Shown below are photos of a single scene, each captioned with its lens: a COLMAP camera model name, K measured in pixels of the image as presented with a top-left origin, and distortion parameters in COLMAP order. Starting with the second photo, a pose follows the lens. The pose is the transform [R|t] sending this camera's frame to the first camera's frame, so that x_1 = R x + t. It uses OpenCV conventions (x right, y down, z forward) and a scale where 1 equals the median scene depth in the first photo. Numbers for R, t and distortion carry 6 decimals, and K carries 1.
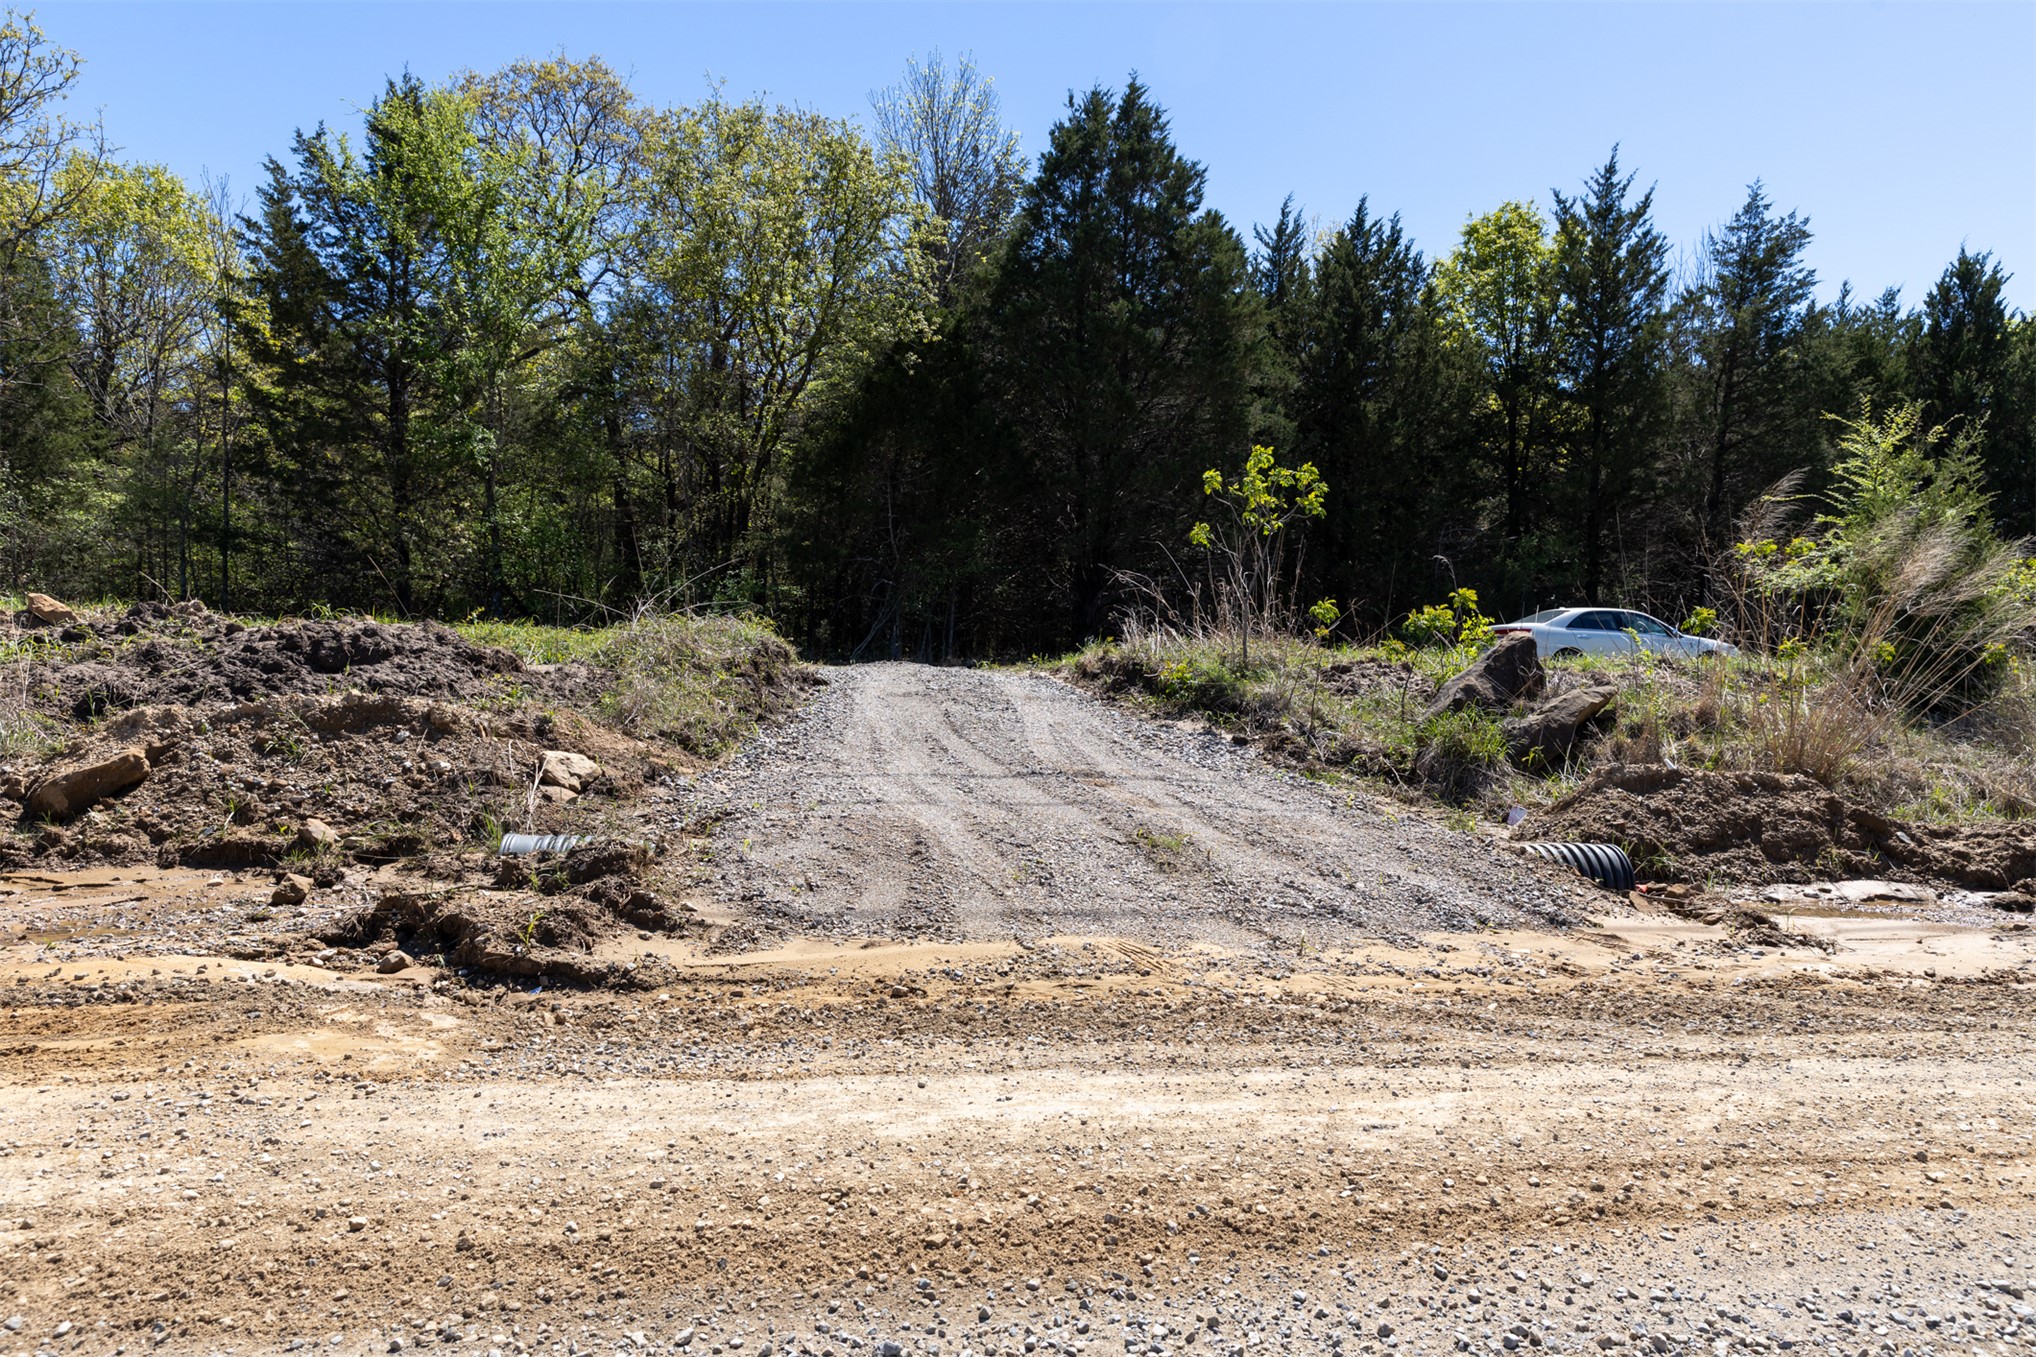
lens RADIAL K [[1353.6, 0, 1030.0], [0, 1353.6, 683.7], [0, 0, 1]] dist [0.007422, 0.004991]
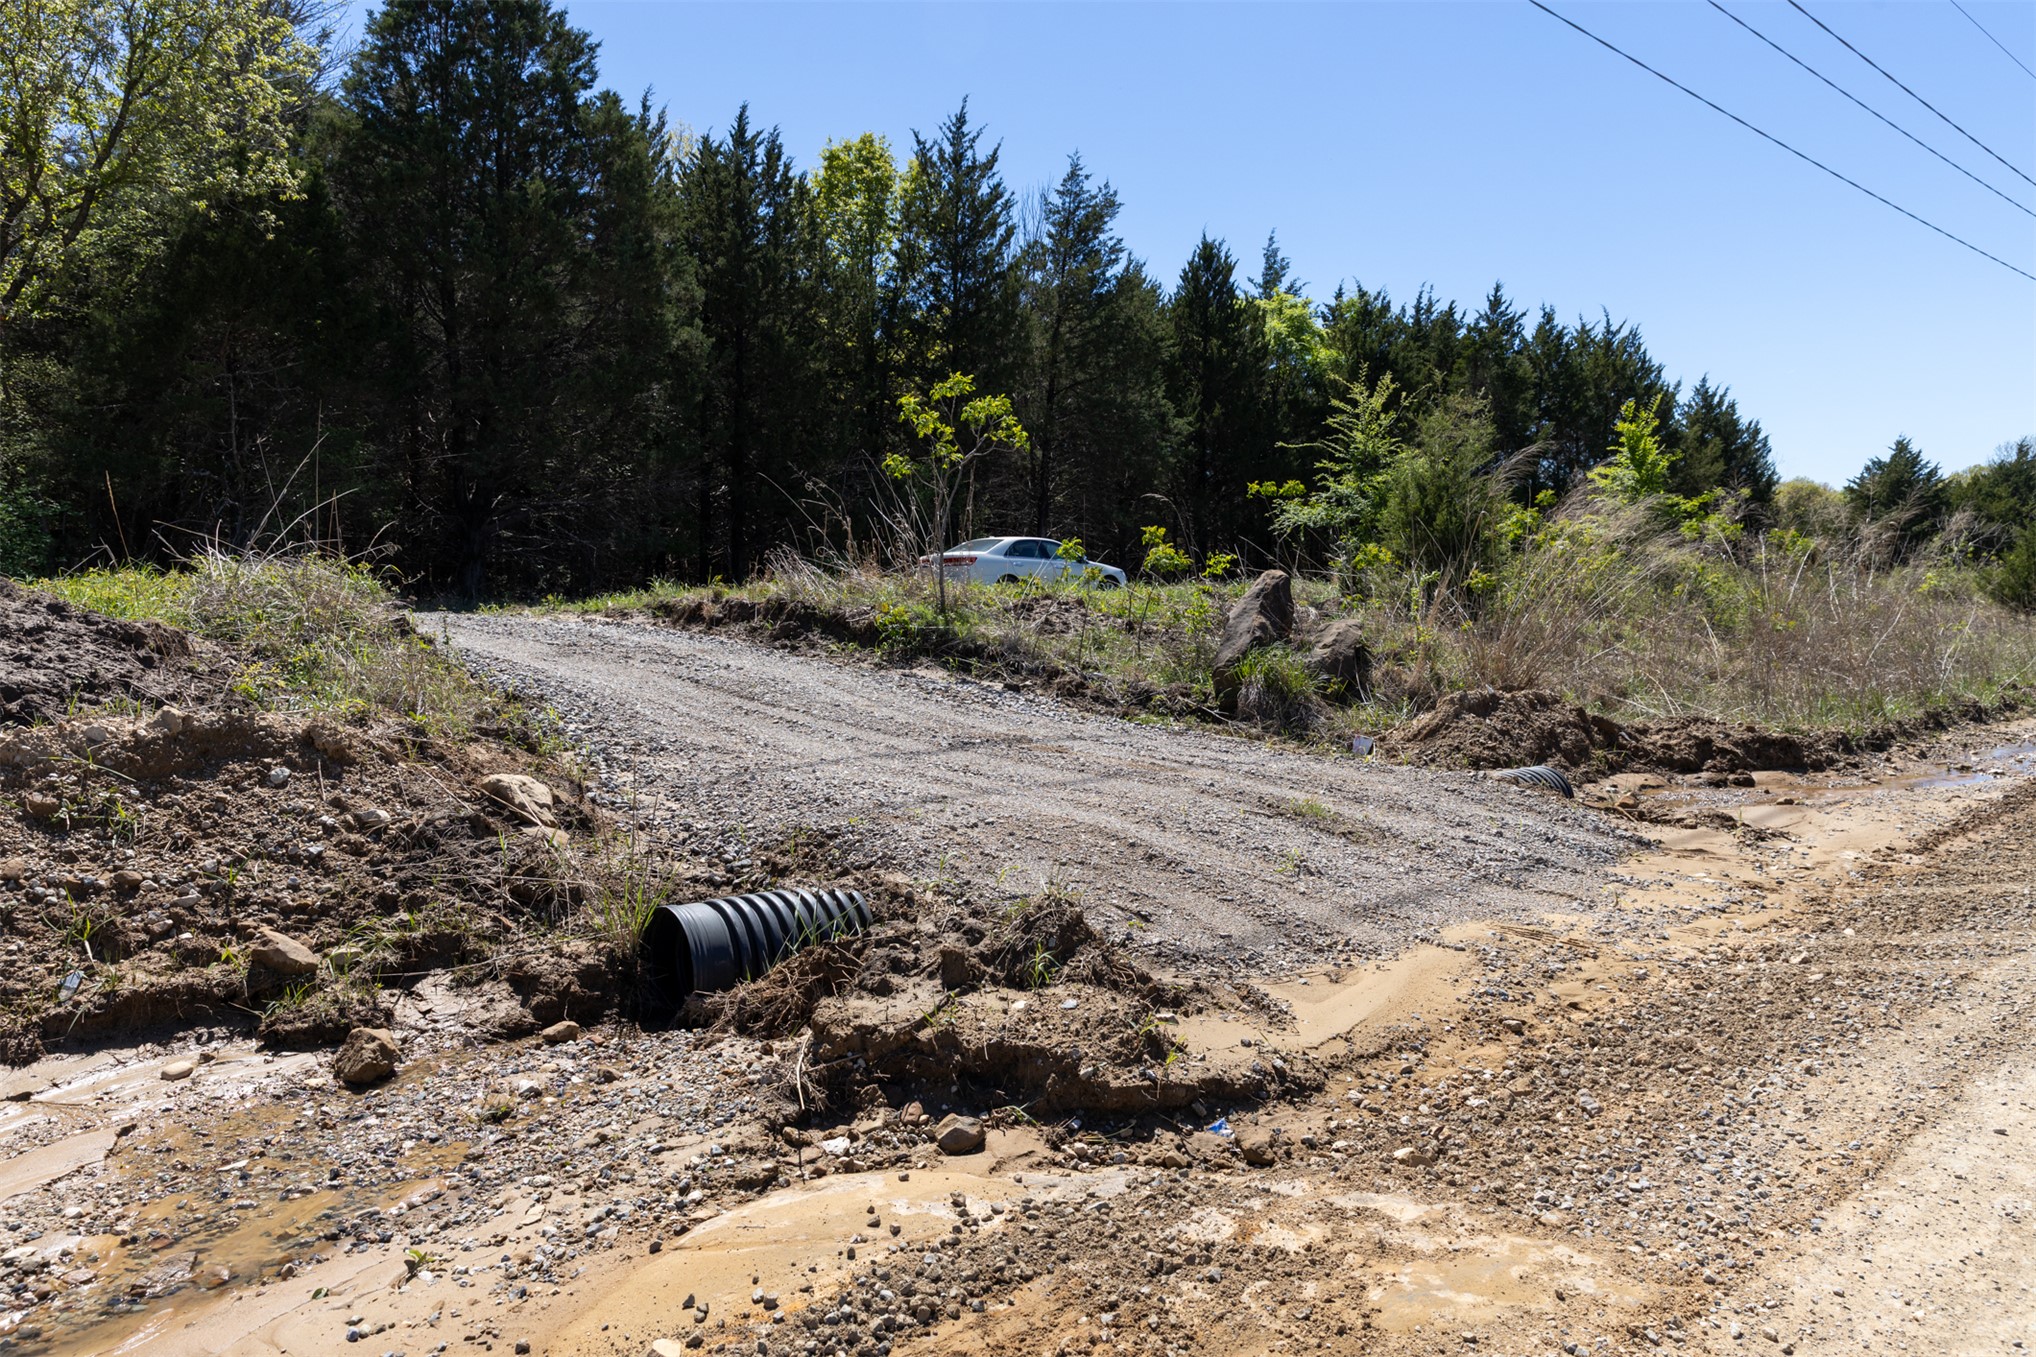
lens RADIAL K [[1353.6, 0, 1019.9], [0, 1353.6, 670.7], [0, 0, 1]] dist [0.007422, 0.004991]
pose [[0.837060, -0.055910, 0.544248, -0.145788], [0.028852, 0.997892, 0.058138, -0.010183], [-0.546351, -0.032962, 0.836908, 0.082299]]
